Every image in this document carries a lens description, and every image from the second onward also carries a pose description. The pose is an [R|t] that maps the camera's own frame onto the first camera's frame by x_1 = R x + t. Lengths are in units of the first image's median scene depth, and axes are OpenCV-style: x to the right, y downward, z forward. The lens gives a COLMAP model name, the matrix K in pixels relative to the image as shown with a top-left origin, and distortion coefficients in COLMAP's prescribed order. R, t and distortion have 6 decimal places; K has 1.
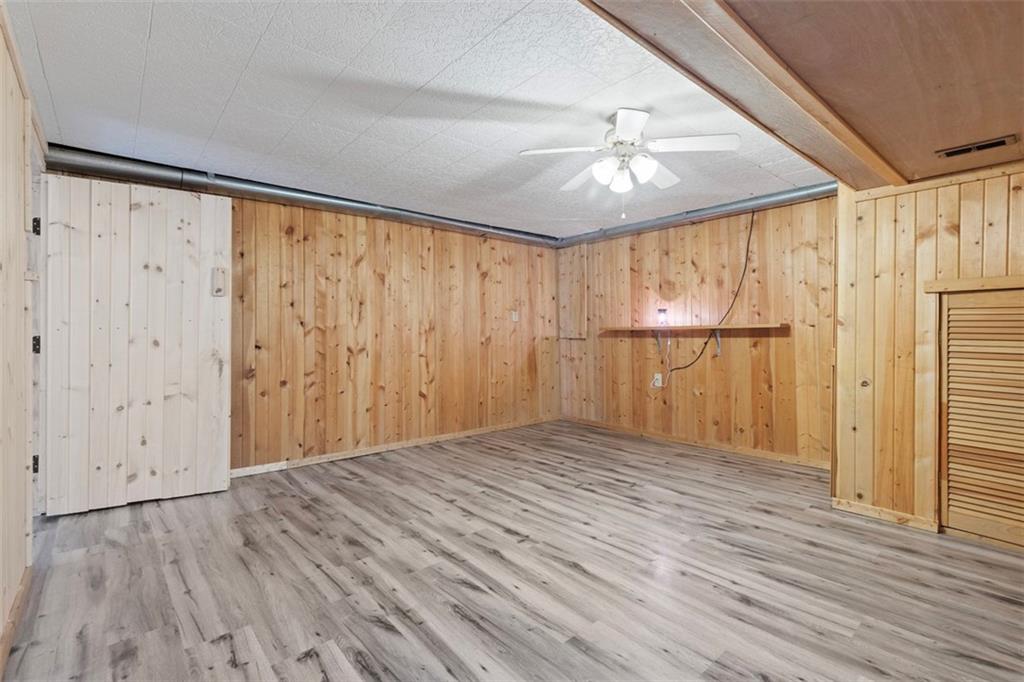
lens RADIAL K [[463.5, 0, 518.3], [0, 463.5, 340.8], [0, 0, 1]] dist [0.010603, -0.000451]
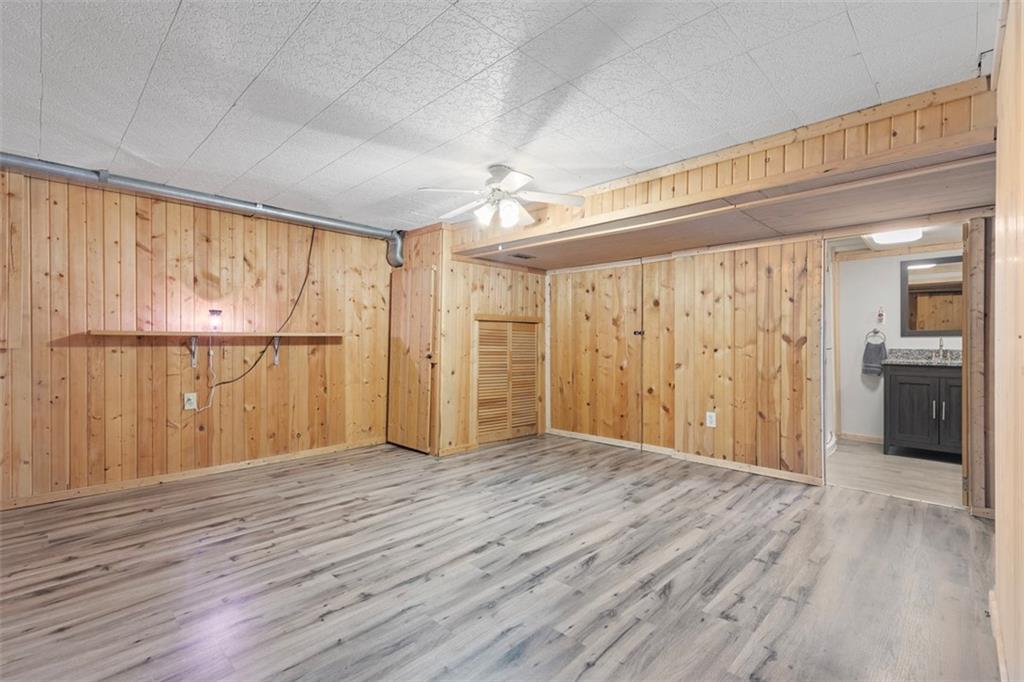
lens RADIAL K [[463.5, 0, 518.3], [0, 463.5, 340.8], [0, 0, 1]] dist [0.010603, -0.000451]
pose [[-0.081697, 0.004467, 0.996647, -0.751403], [0.012793, 0.999912, -0.003433, -0.008581], [-0.996575, 0.012470, -0.081747, 0.768764]]
